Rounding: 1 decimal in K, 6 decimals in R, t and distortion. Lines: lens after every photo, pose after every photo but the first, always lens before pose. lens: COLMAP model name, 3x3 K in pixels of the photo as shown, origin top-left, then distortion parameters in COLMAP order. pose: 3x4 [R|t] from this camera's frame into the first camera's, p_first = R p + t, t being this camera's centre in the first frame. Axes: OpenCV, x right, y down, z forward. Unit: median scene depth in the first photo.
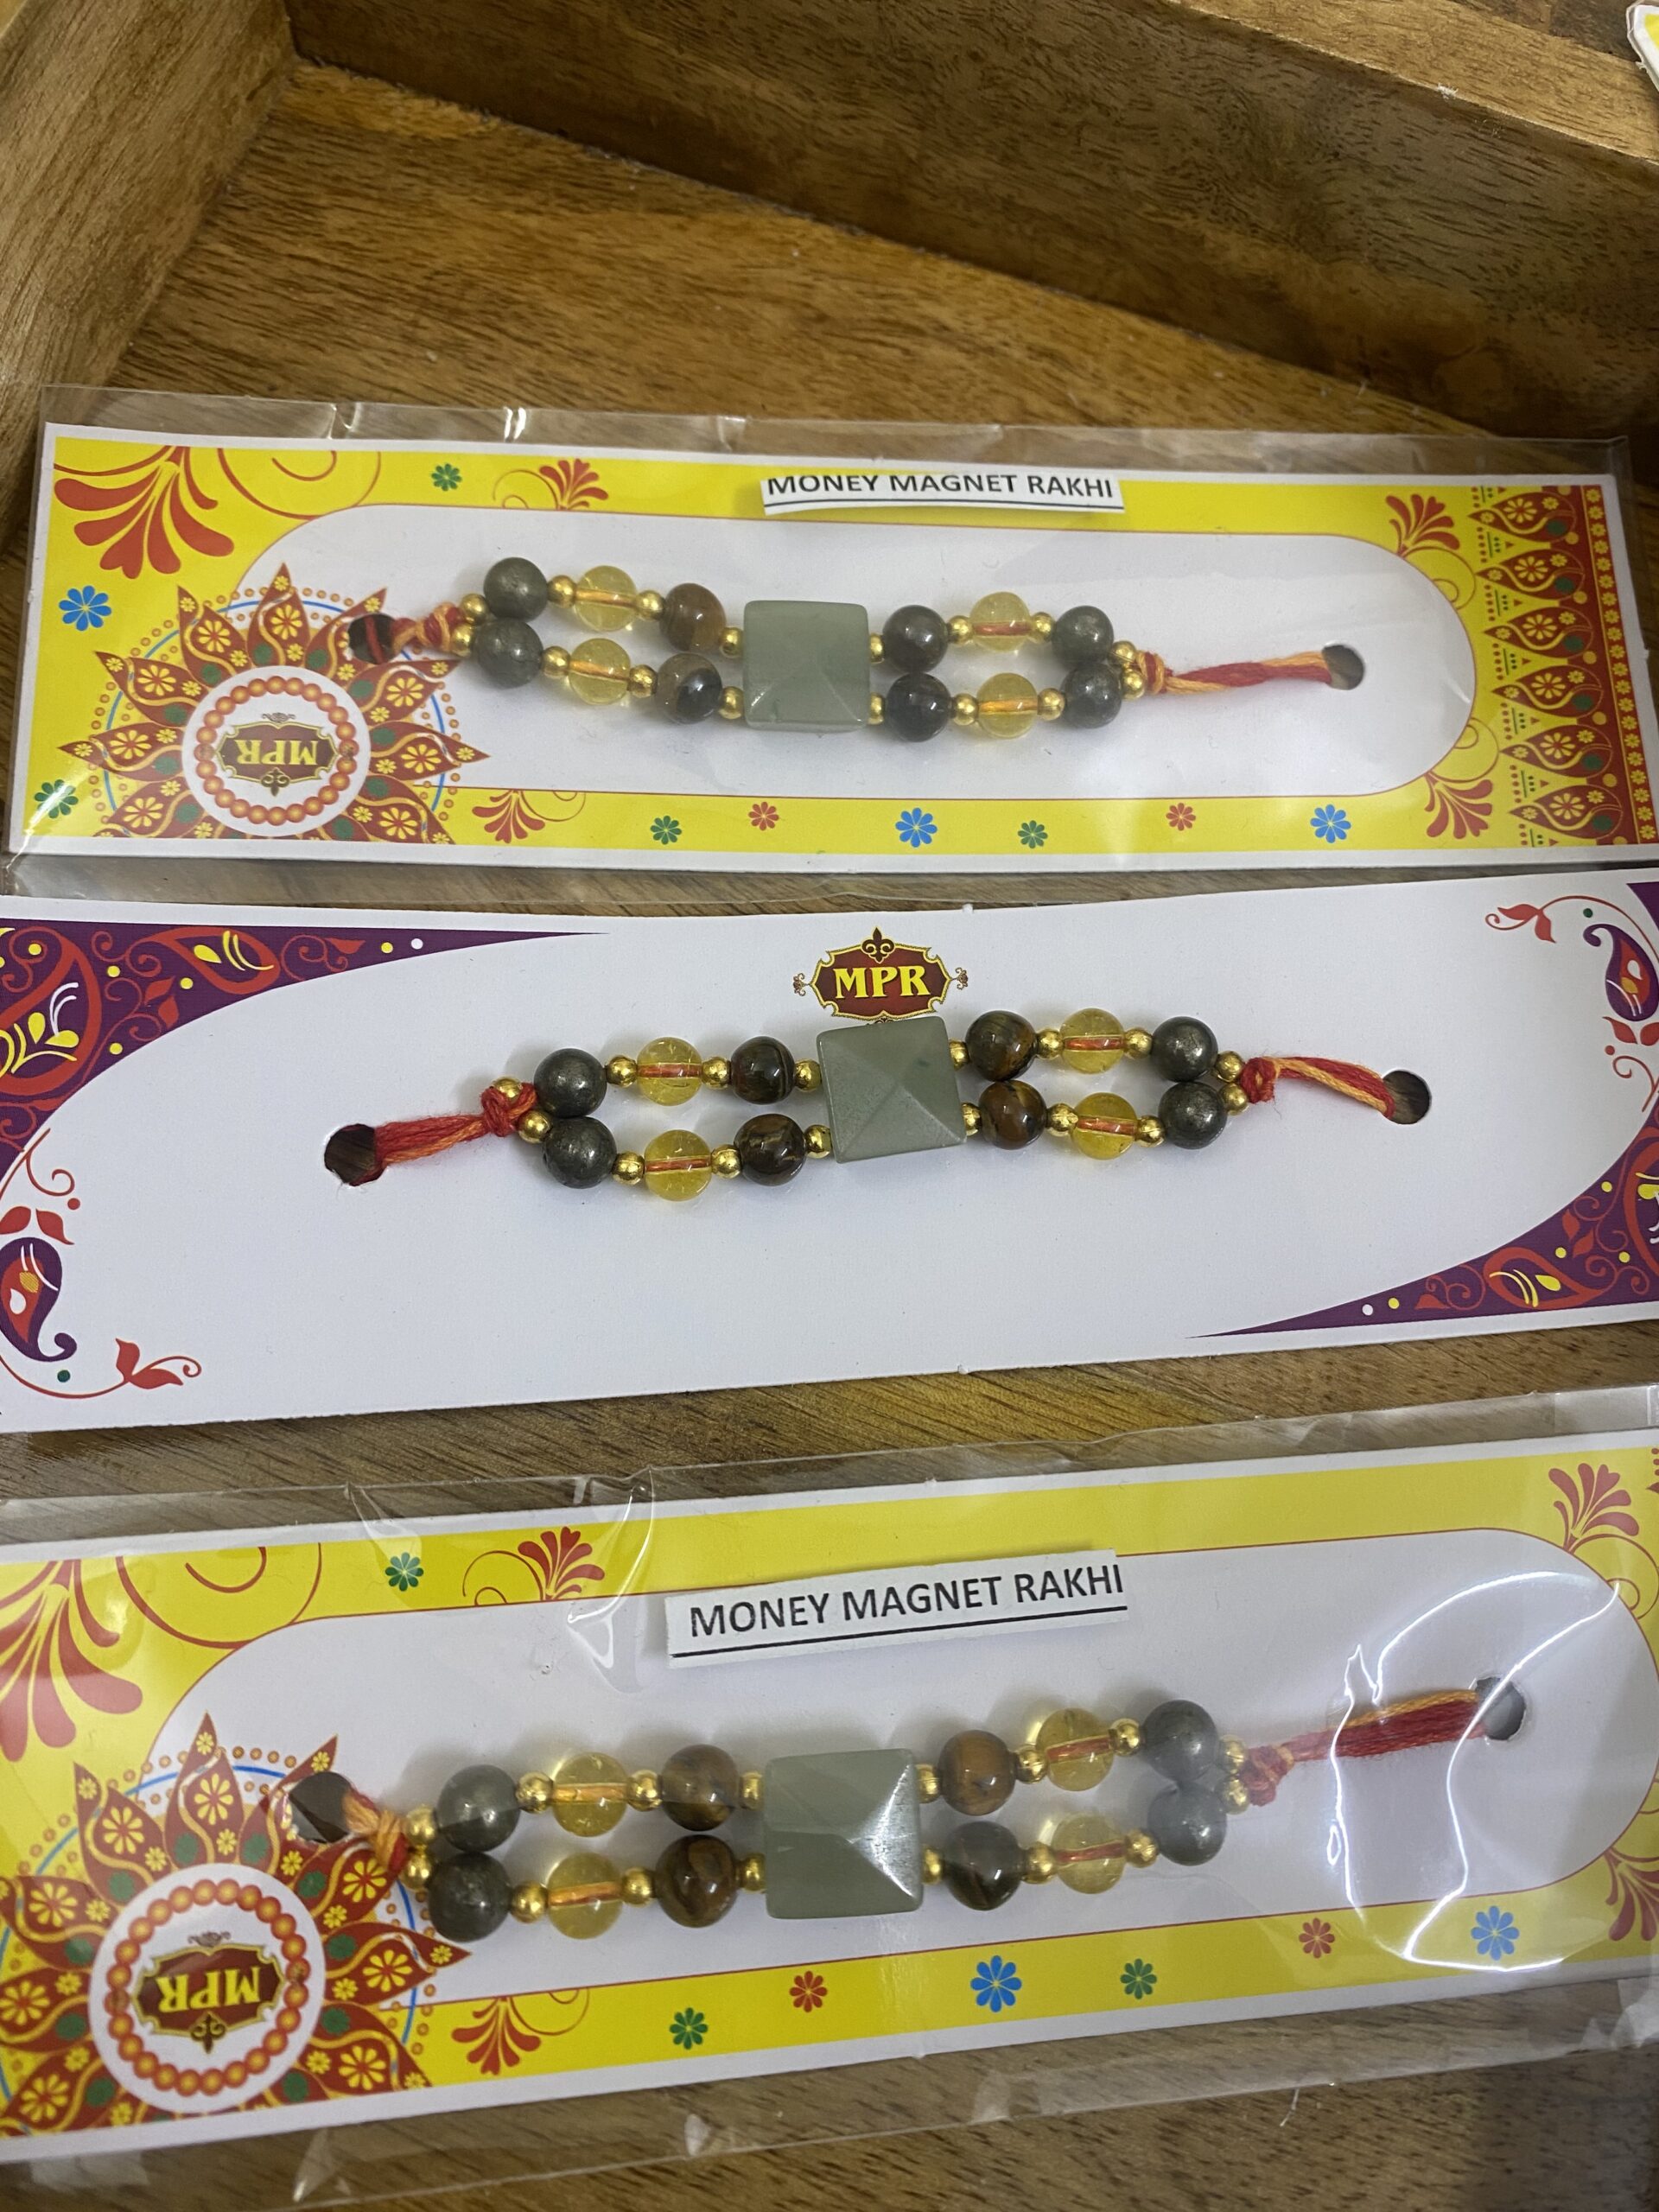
lens RADIAL K [[1984.3, 0, 818.0], [0, 1984.3, 1170.8], [0, 0, 1]] dist [0.009601, -0.022418]
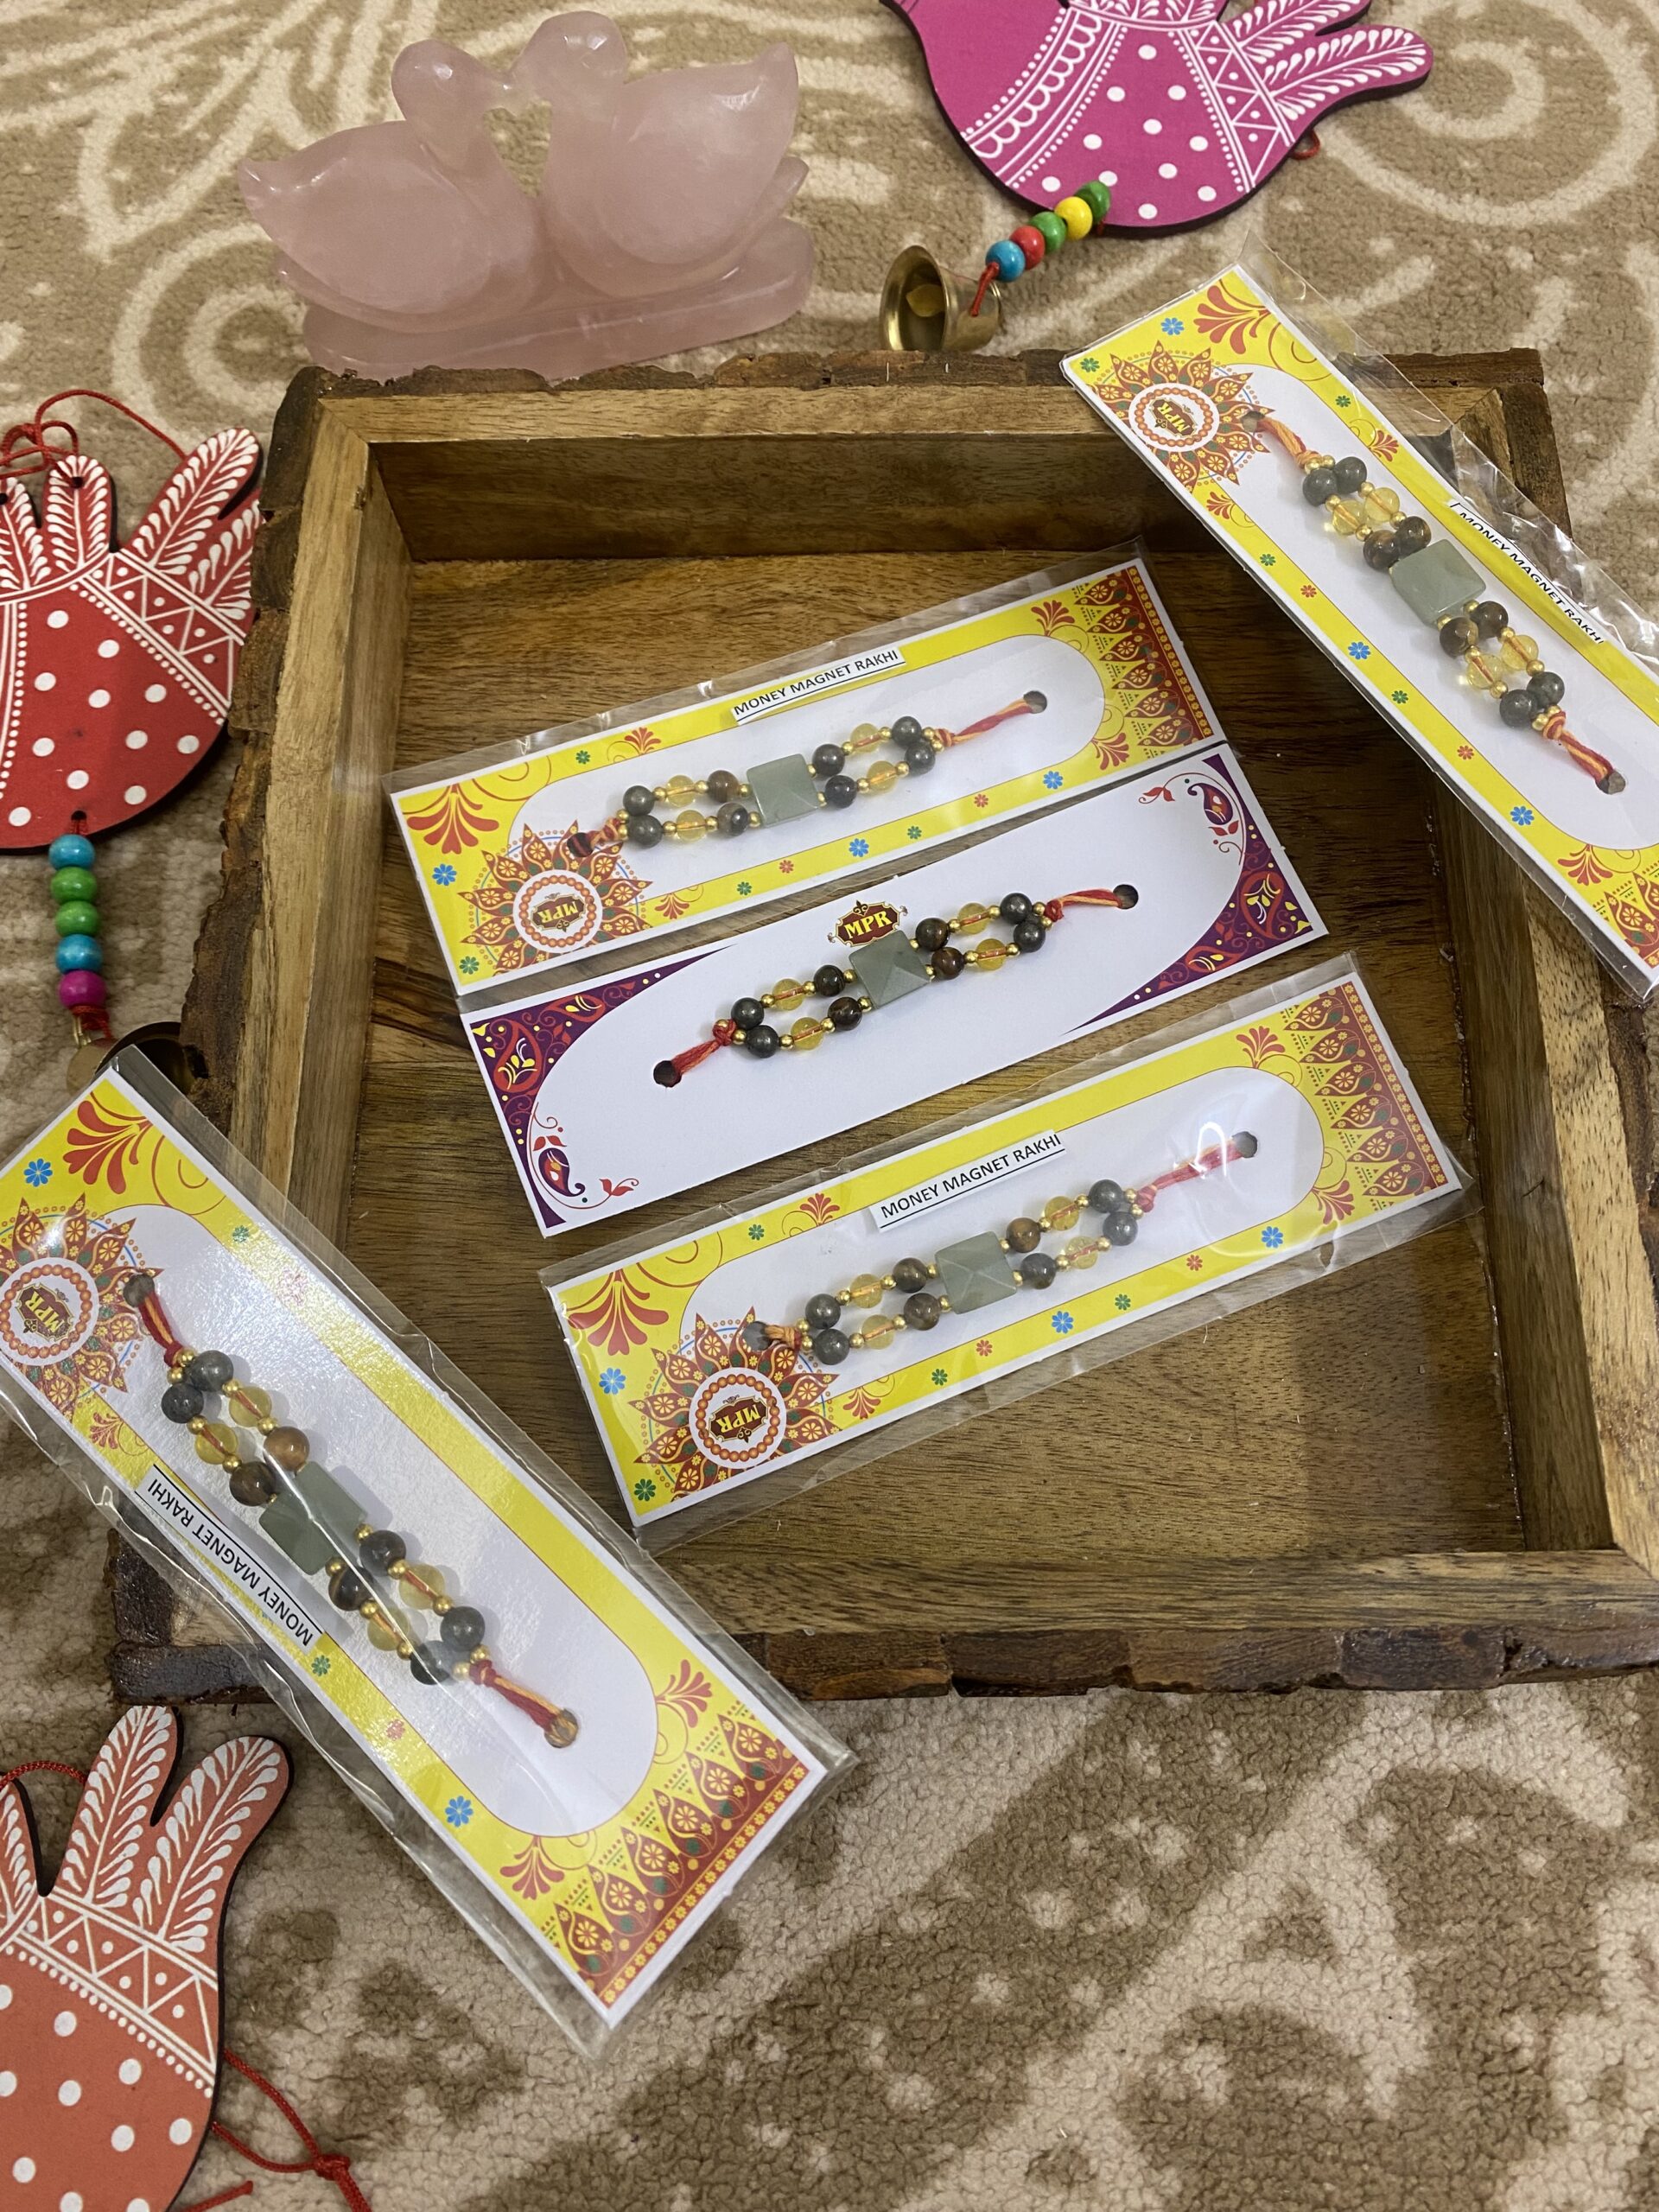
lens RADIAL K [[1832.2, 0, 829.5], [0, 1832.2, 1106.0], [0, 0, 1]] dist [0.123411, -0.001425]
pose [[0.947514, -0.319528, 0.010905, -0.088637], [0.319706, 0.947189, -0.024916, 0.120689], [-0.002368, 0.027094, 0.999630, -0.922360]]
